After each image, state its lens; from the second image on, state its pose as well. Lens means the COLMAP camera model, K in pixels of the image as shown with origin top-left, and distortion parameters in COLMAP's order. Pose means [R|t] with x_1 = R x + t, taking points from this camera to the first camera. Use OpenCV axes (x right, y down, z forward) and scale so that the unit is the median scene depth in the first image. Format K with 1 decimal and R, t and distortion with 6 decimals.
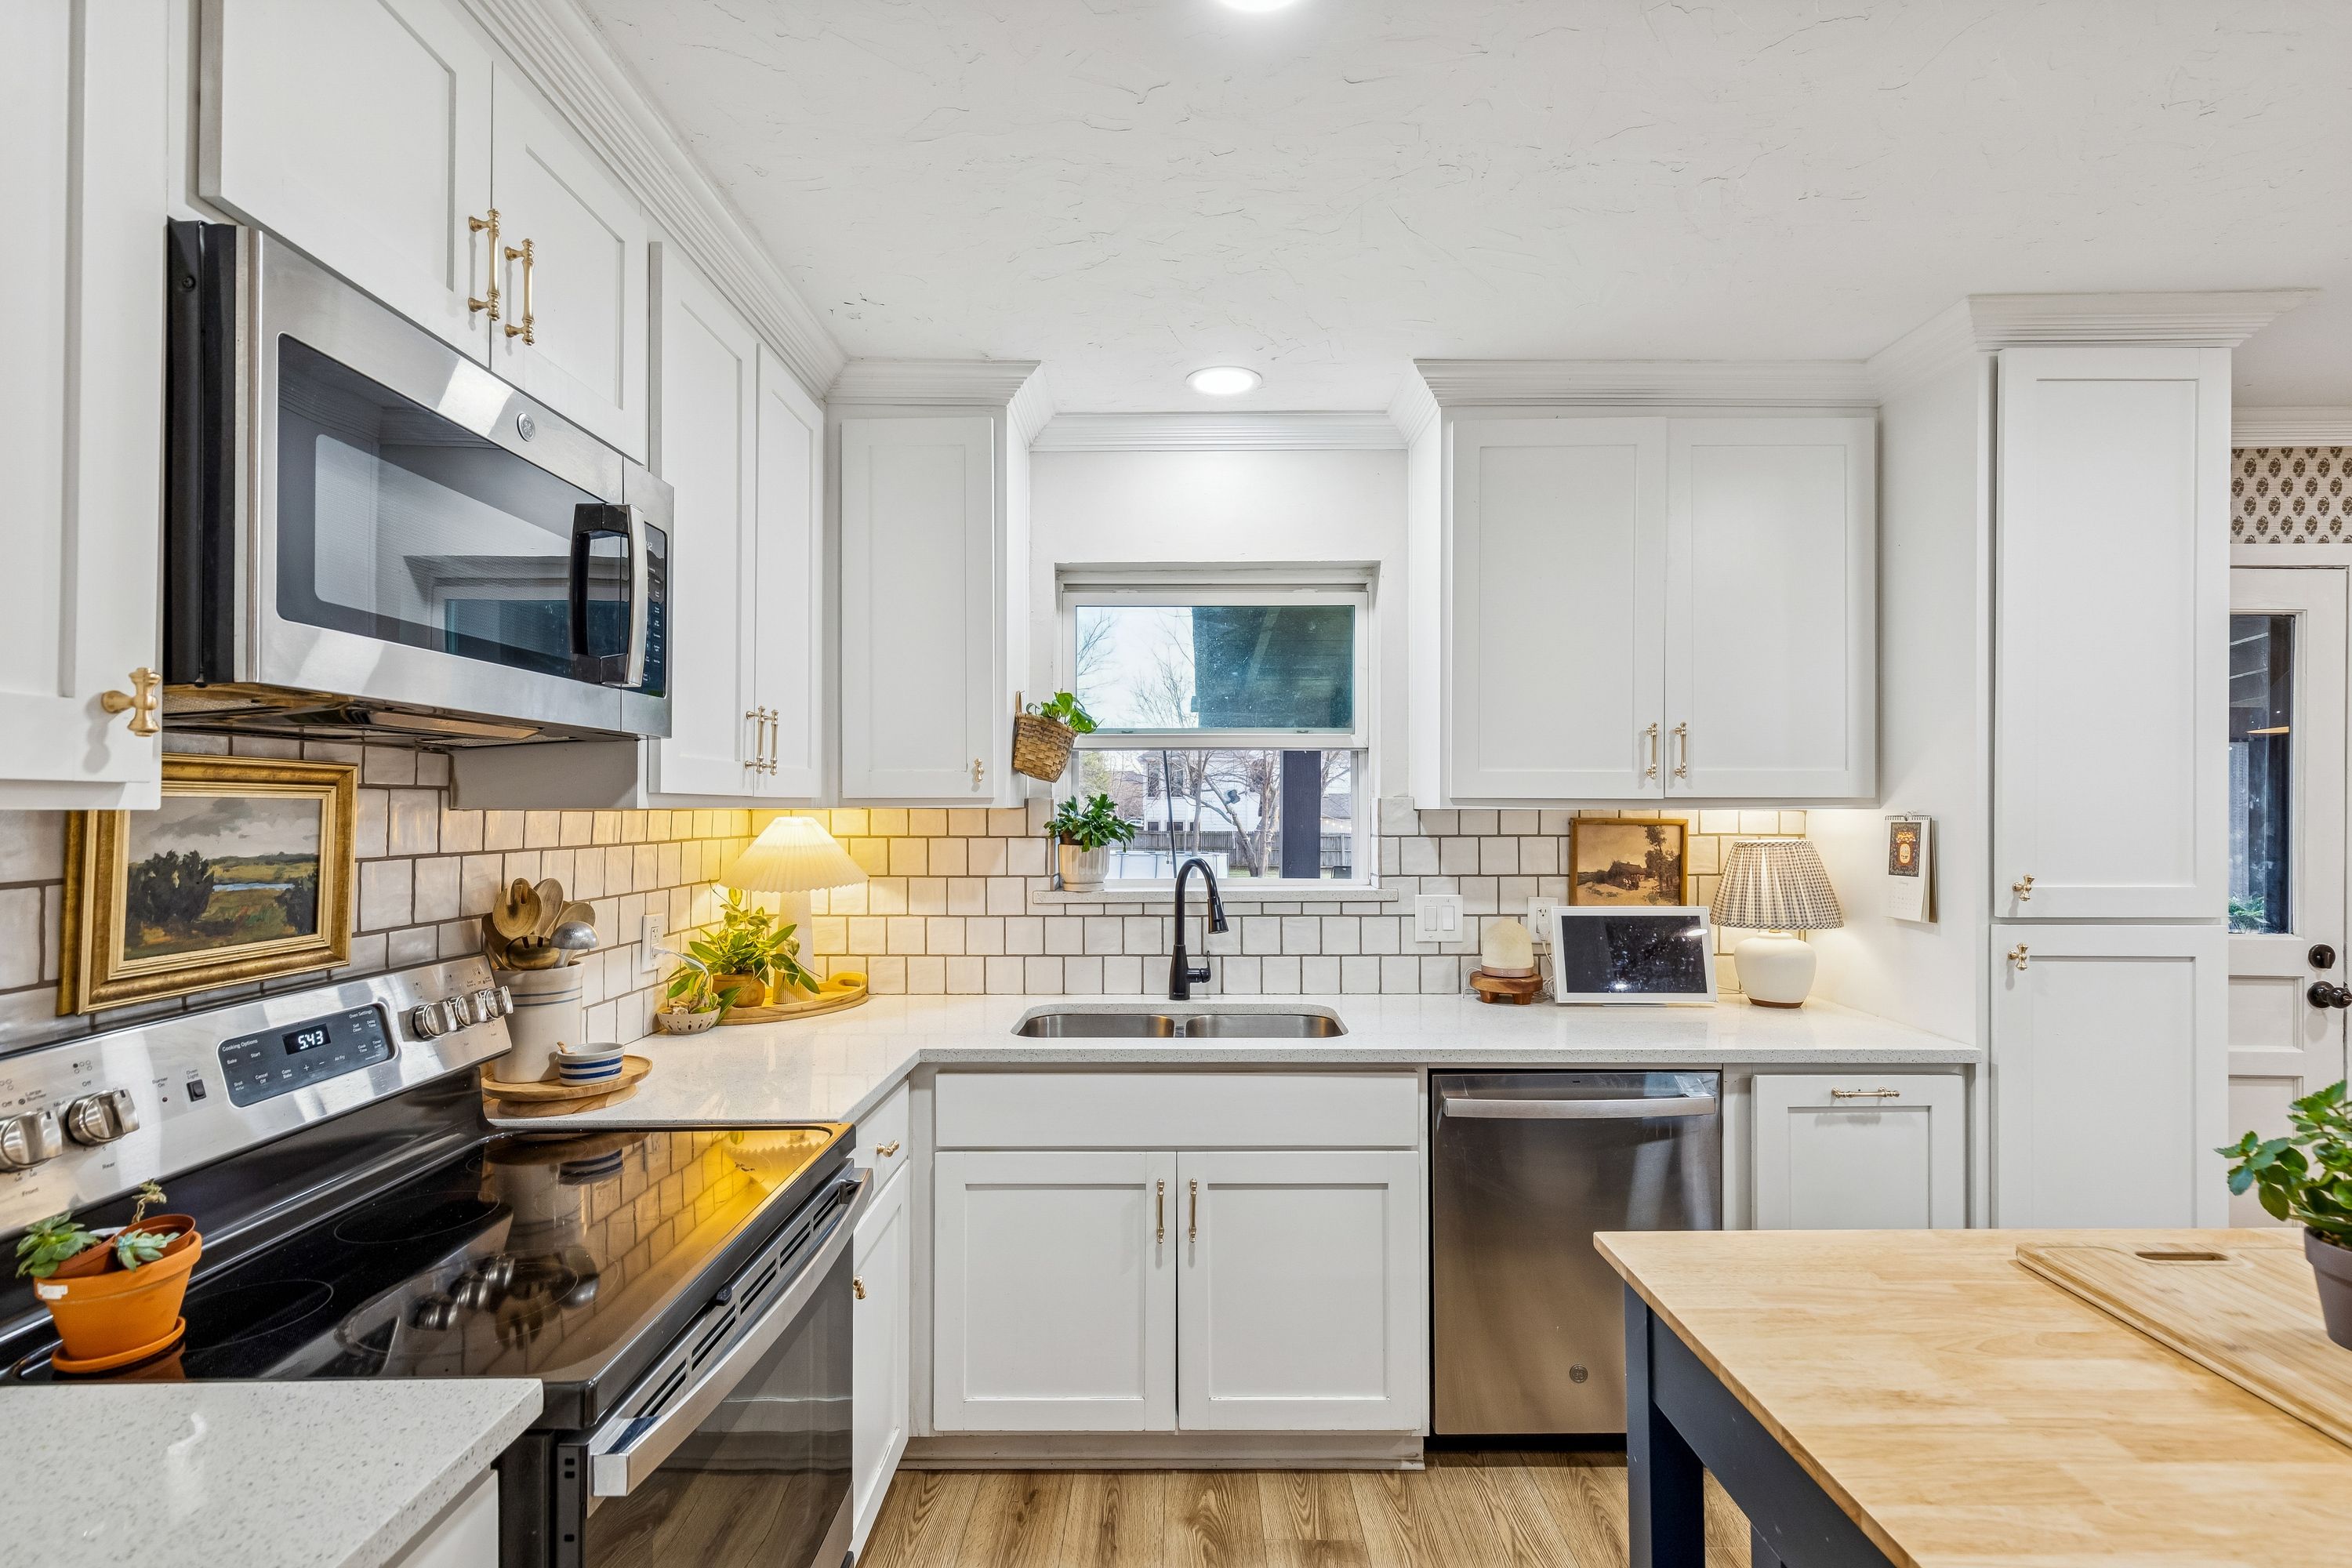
lens RADIAL K [[1054.1, 0, 1178.0], [0, 1054.1, 793.5], [0, 0, 1]] dist [0.009235, -0.000641]
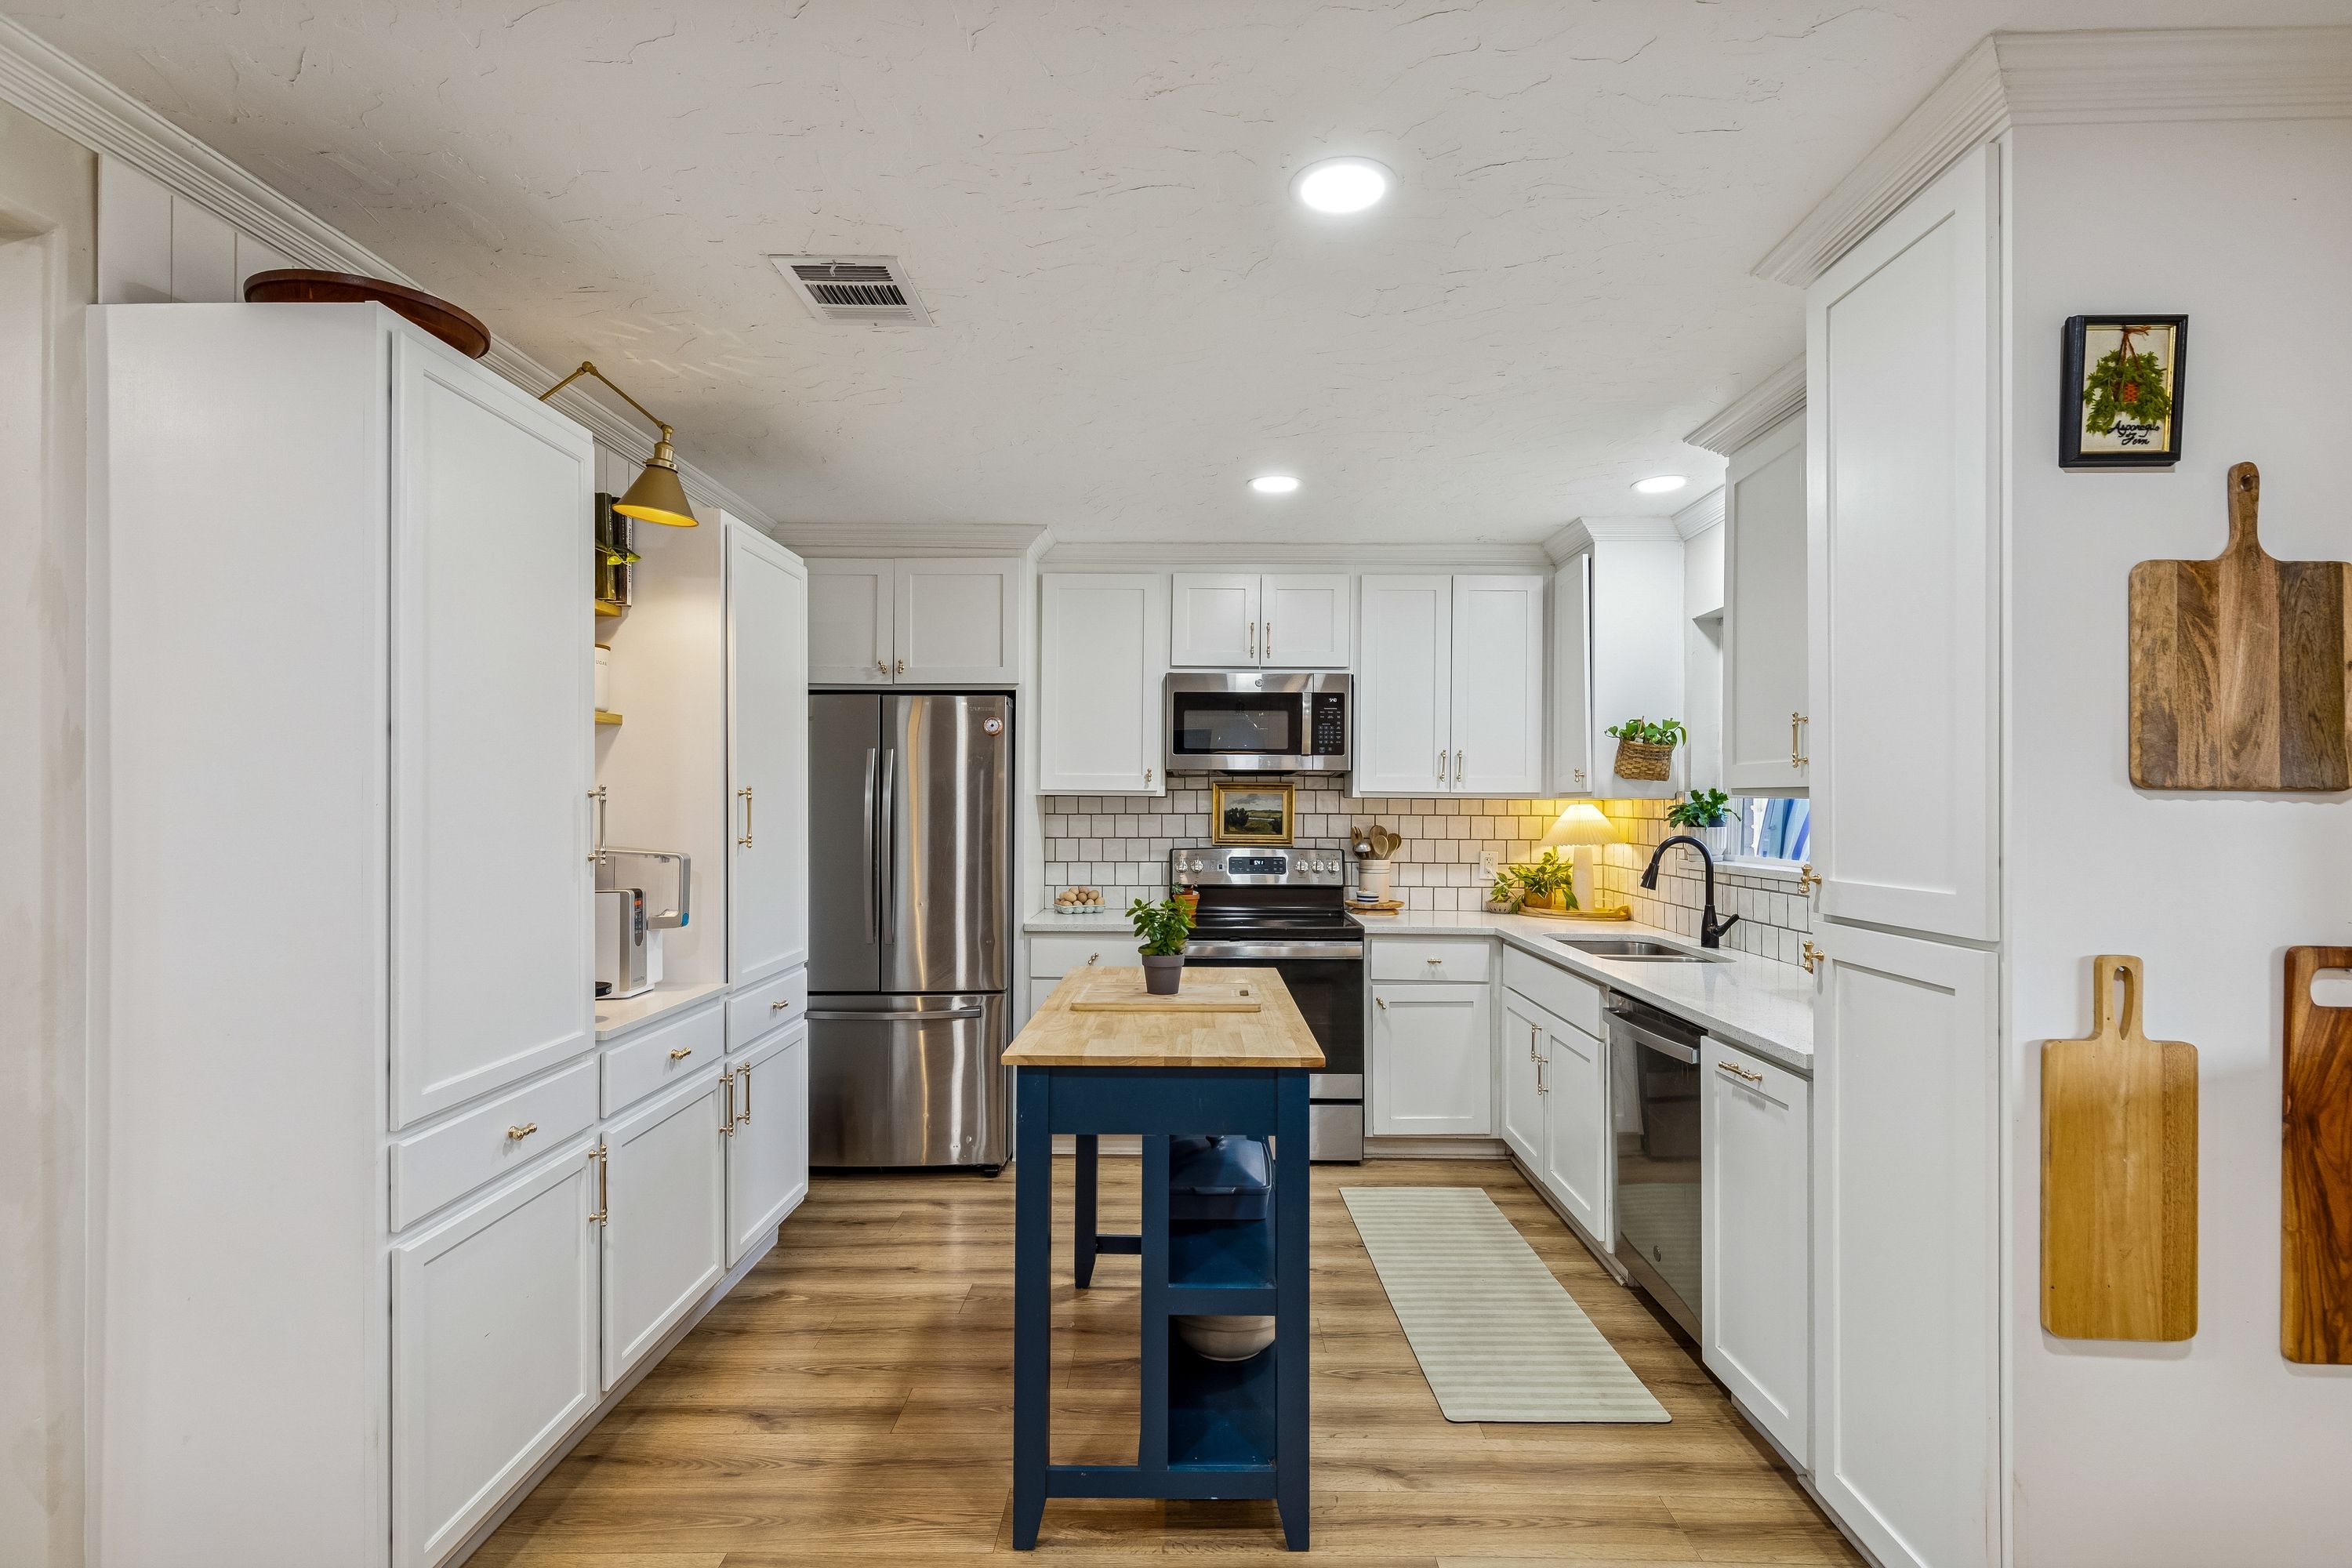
lens RADIAL K [[1101.8, 0, 1173.5], [0, 1101.8, 795.3], [0, 0, 1]] dist [0.002541, 0.000555]
pose [[-0.009417, -0.006503, -0.999935, 2.528741], [0.006440, 0.999958, -0.006564, 0.028518], [0.999935, -0.006501, -0.009374, 0.680111]]
